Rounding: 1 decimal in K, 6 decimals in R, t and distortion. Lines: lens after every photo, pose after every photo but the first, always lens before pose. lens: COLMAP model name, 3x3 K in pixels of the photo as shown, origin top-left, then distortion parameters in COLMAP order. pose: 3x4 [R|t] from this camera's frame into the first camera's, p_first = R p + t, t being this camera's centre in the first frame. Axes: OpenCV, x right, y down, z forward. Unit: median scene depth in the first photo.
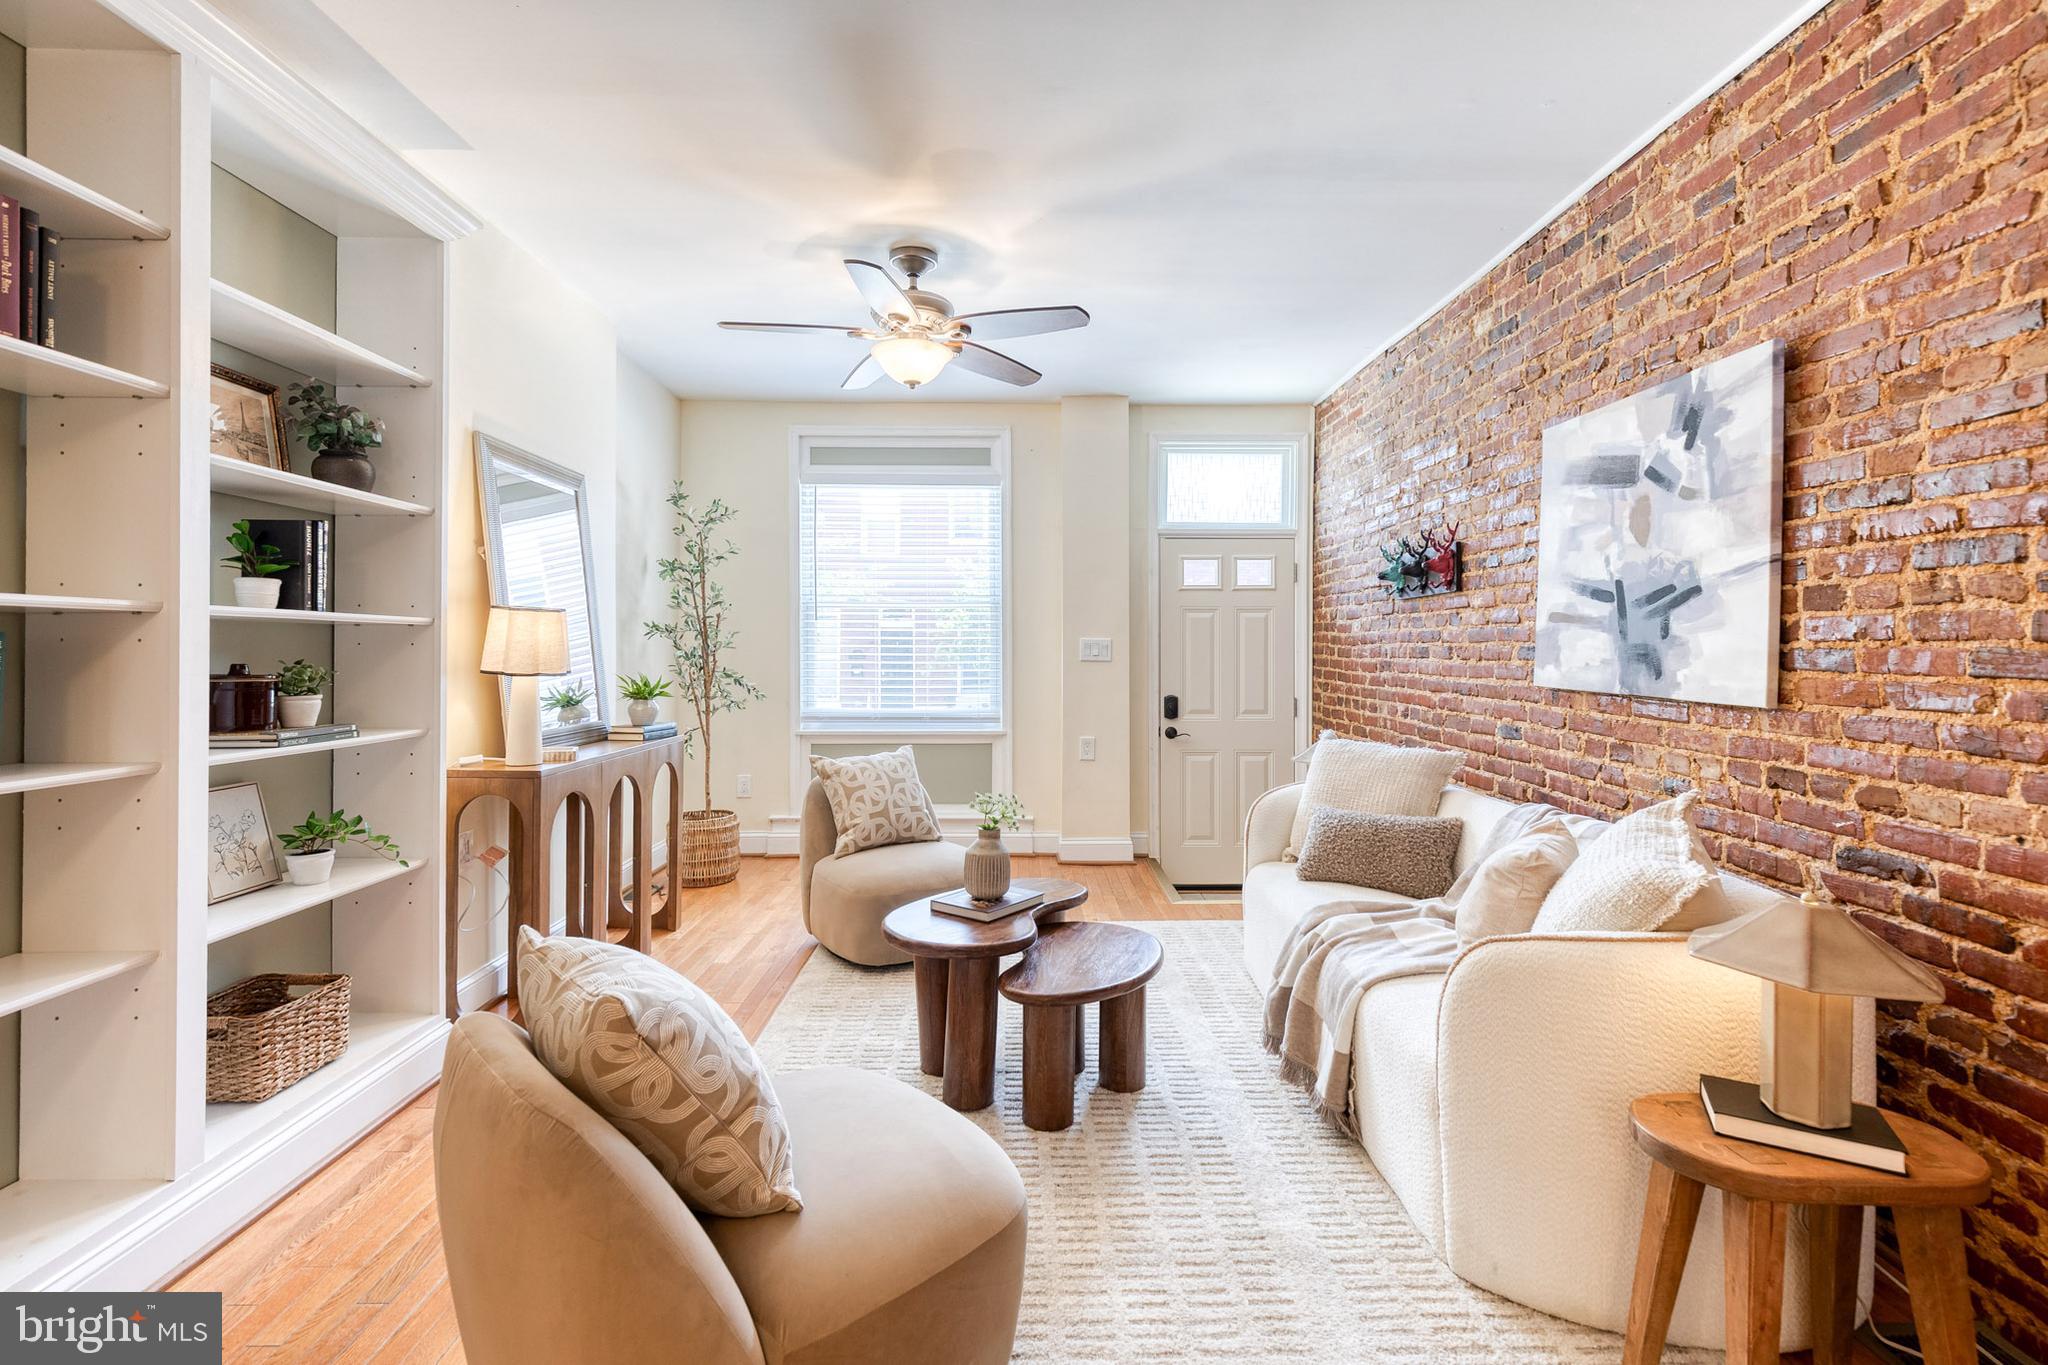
lens RADIAL K [[936.1, 0, 1022.5], [0, 936.1, 647.6], [0, 0, 1]] dist [0.005218, -0.000447]
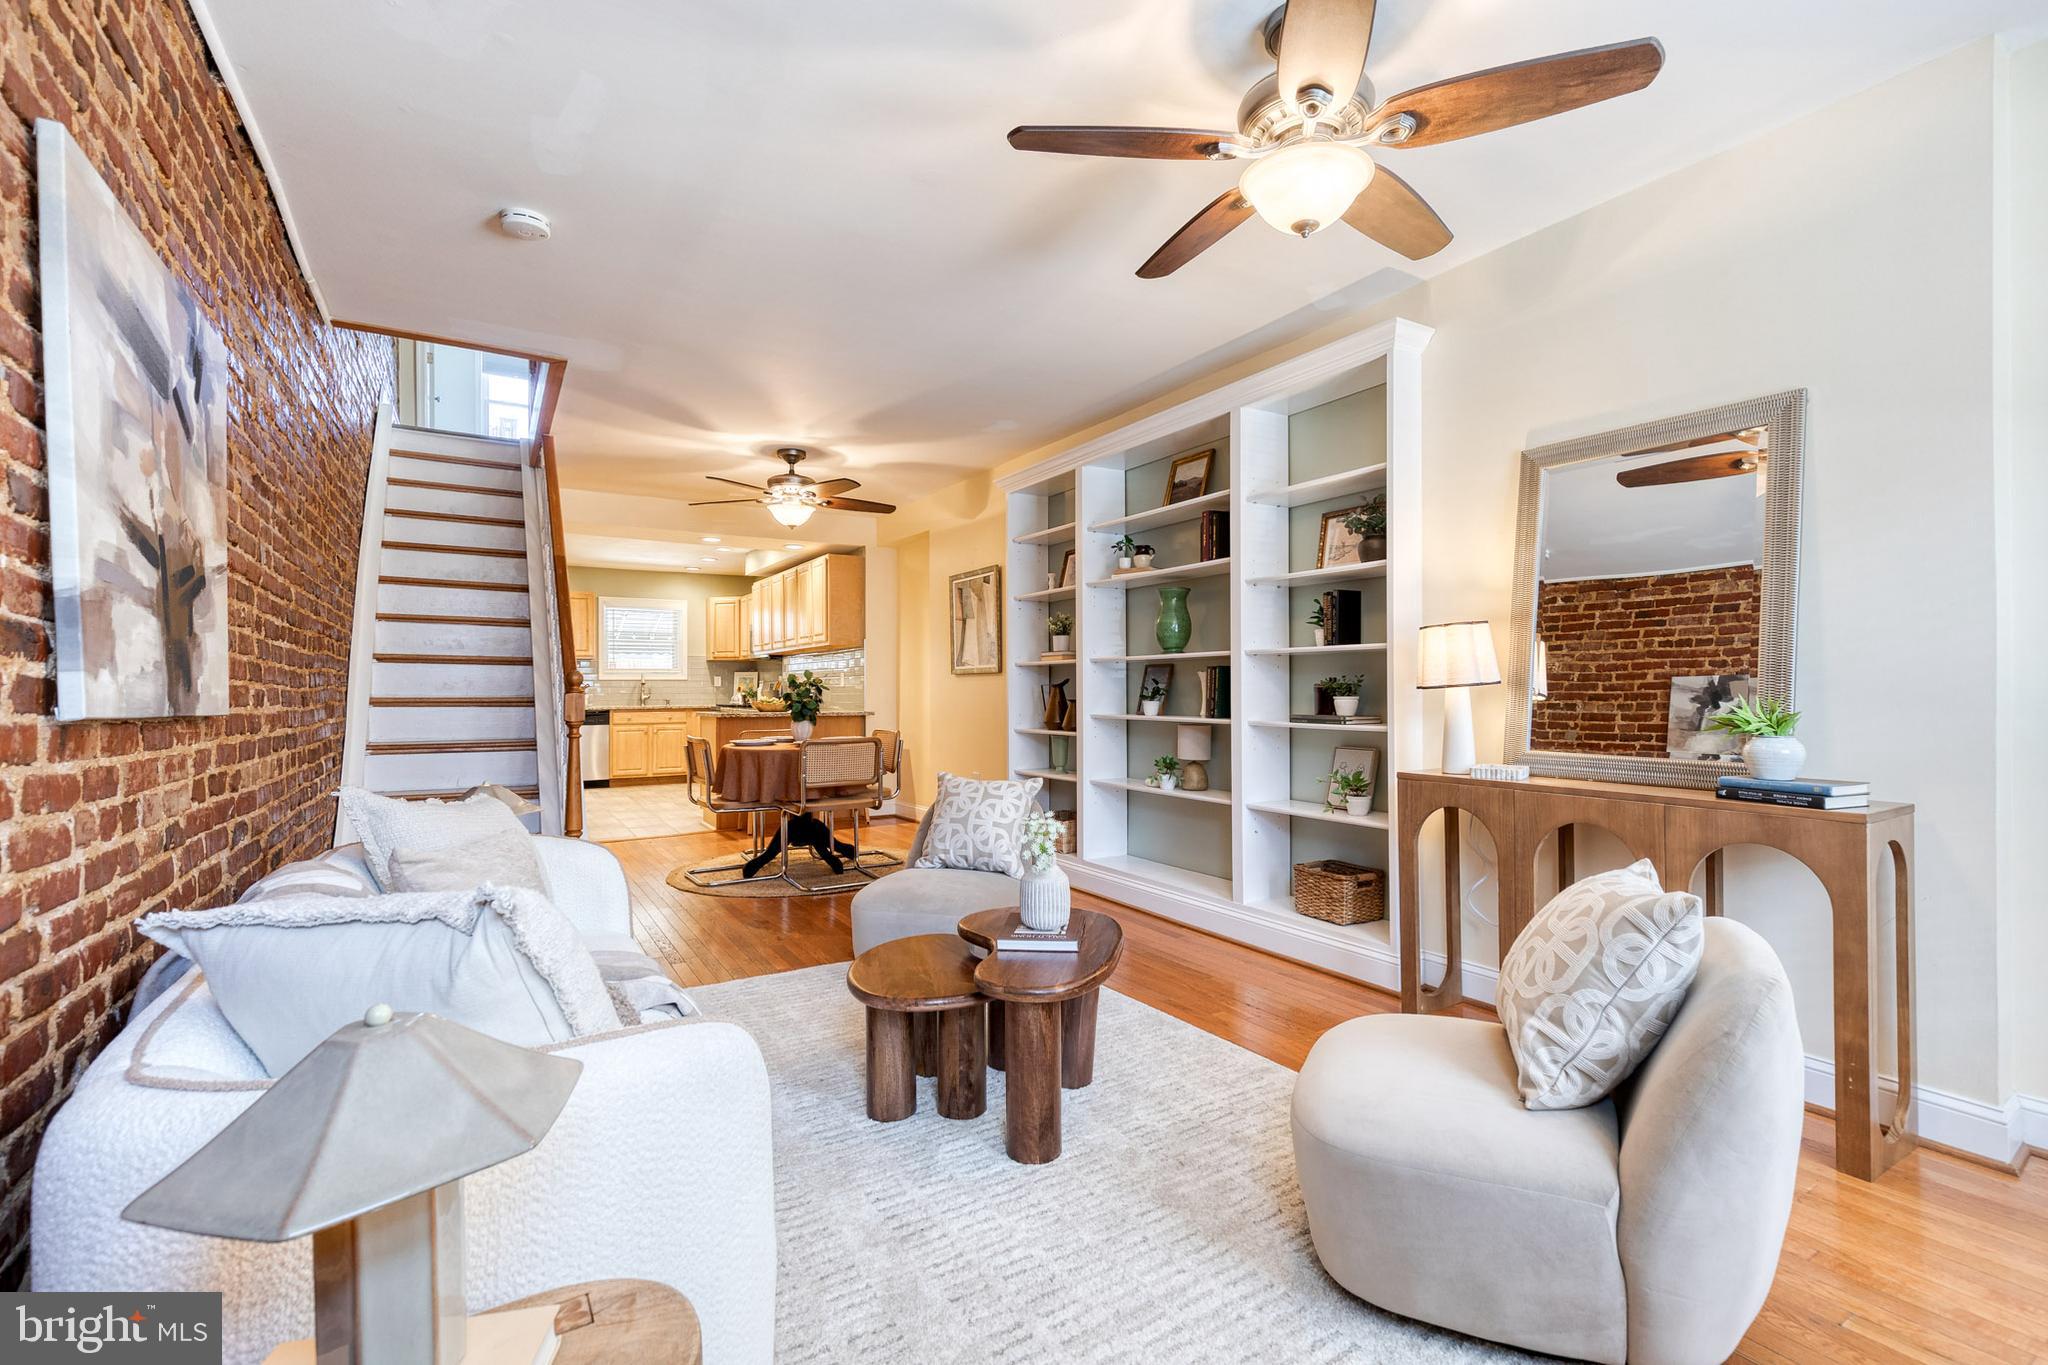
lens RADIAL K [[921.4, 0, 1044.5], [0, 921.4, 686.1], [0, 0, 1]] dist [0.008613, -0.000044]
pose [[-0.855940, 0.000006, -0.517074, 0.399094], [0.003723, 0.999974, -0.006150, 0.030714], [0.517061, -0.007189, -0.855918, 1.634916]]
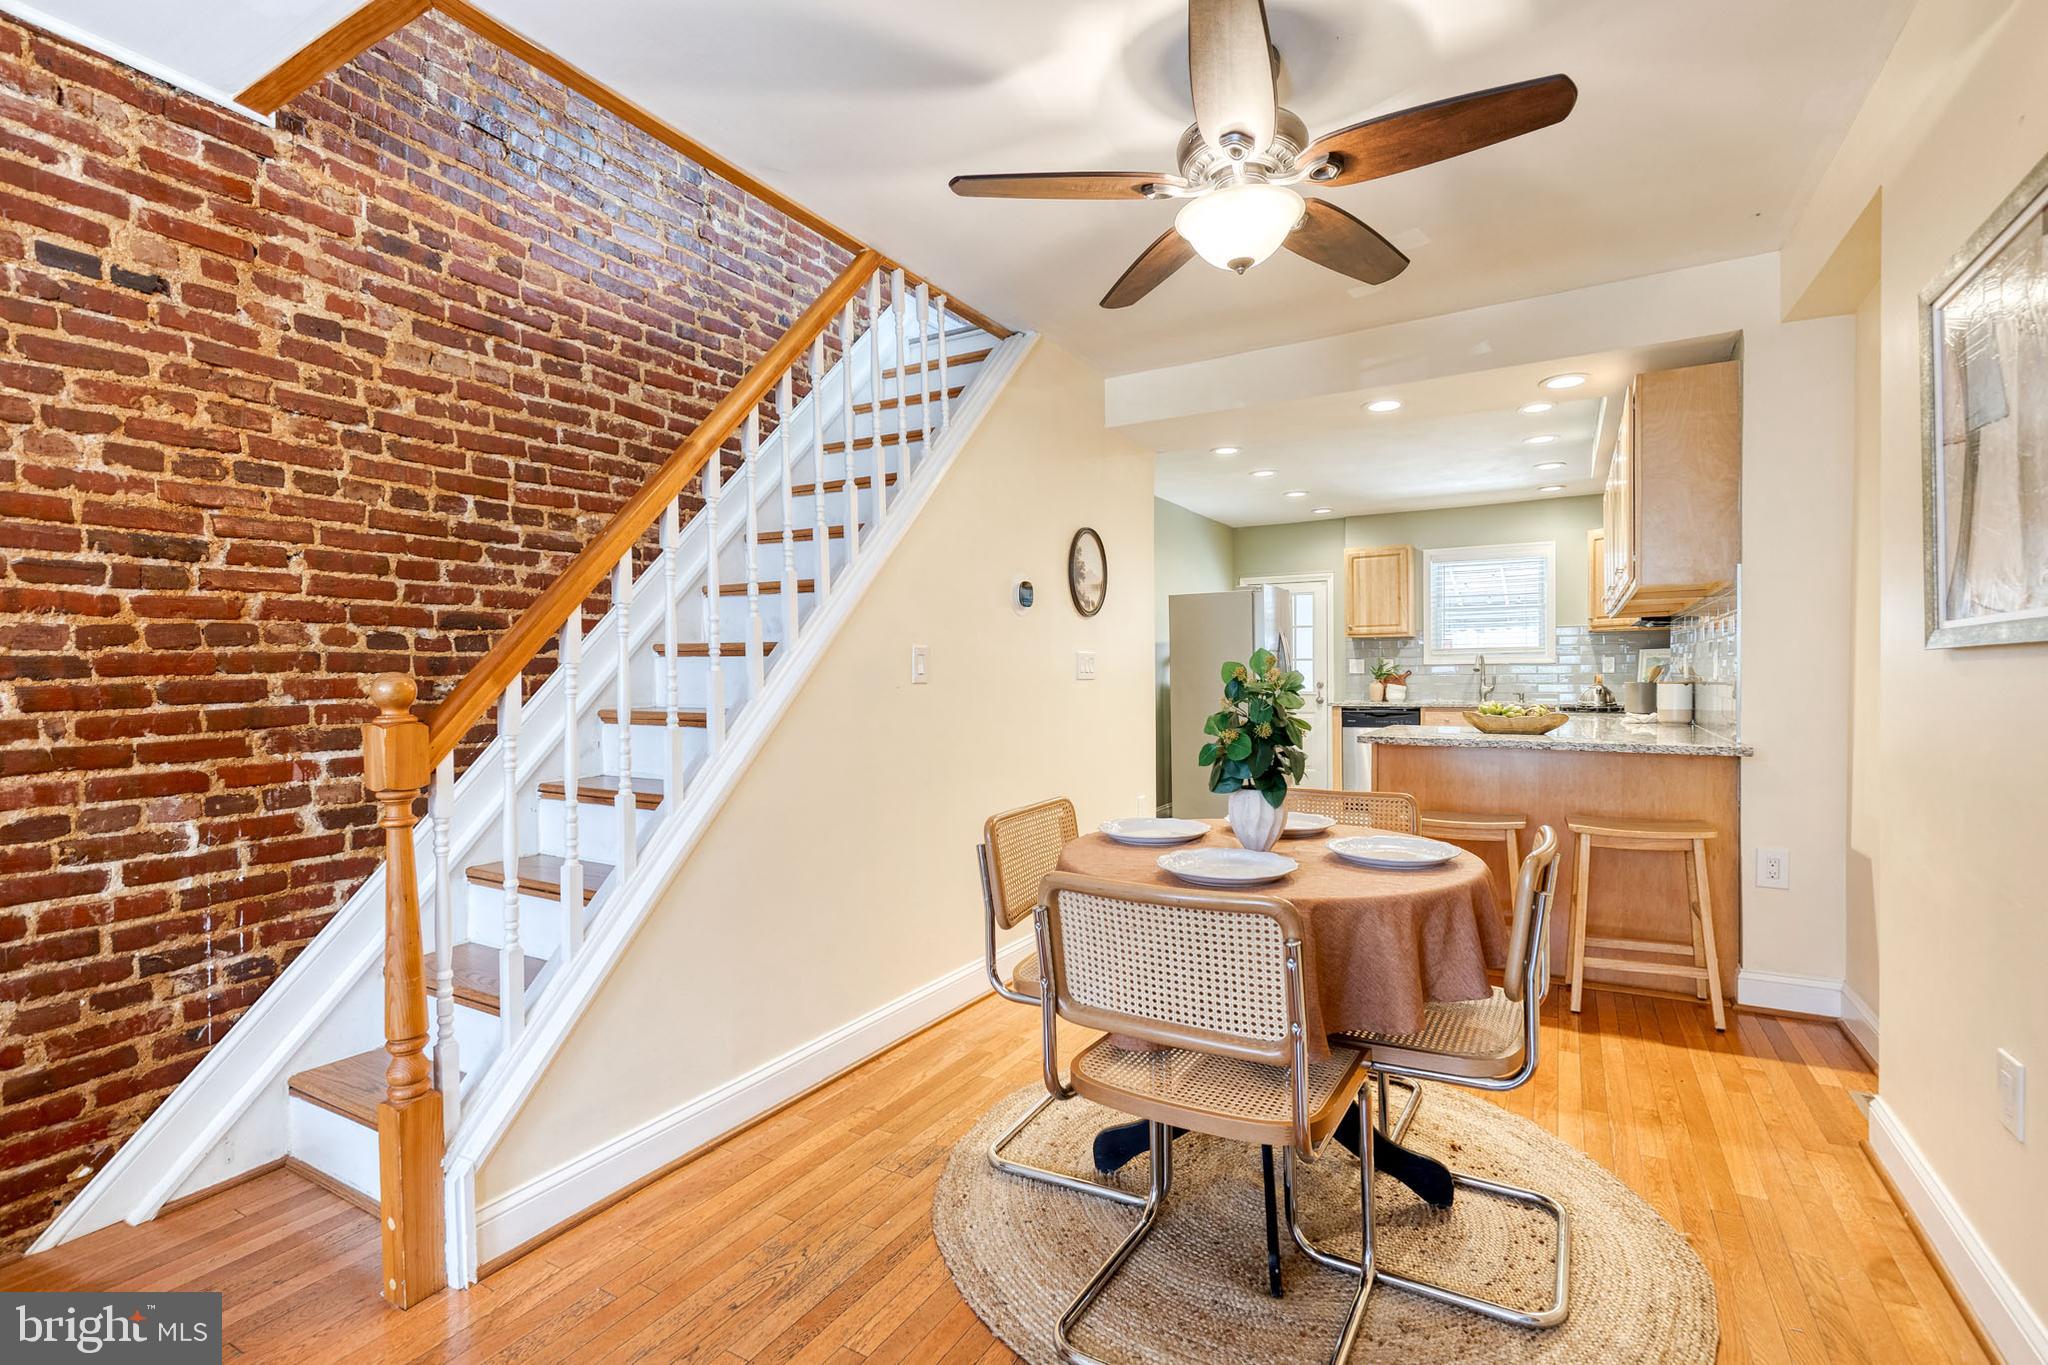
lens RADIAL K [[921.4, 0, 1044.5], [0, 921.4, 686.1], [0, 0, 1]] dist [0.008613, -0.000044]
pose [[-0.867094, 0.000015, 0.498144, -0.373831], [0.006346, 0.999919, 0.011017, 0.001319], [-0.498104, 0.012715, -0.867024, 0.418696]]
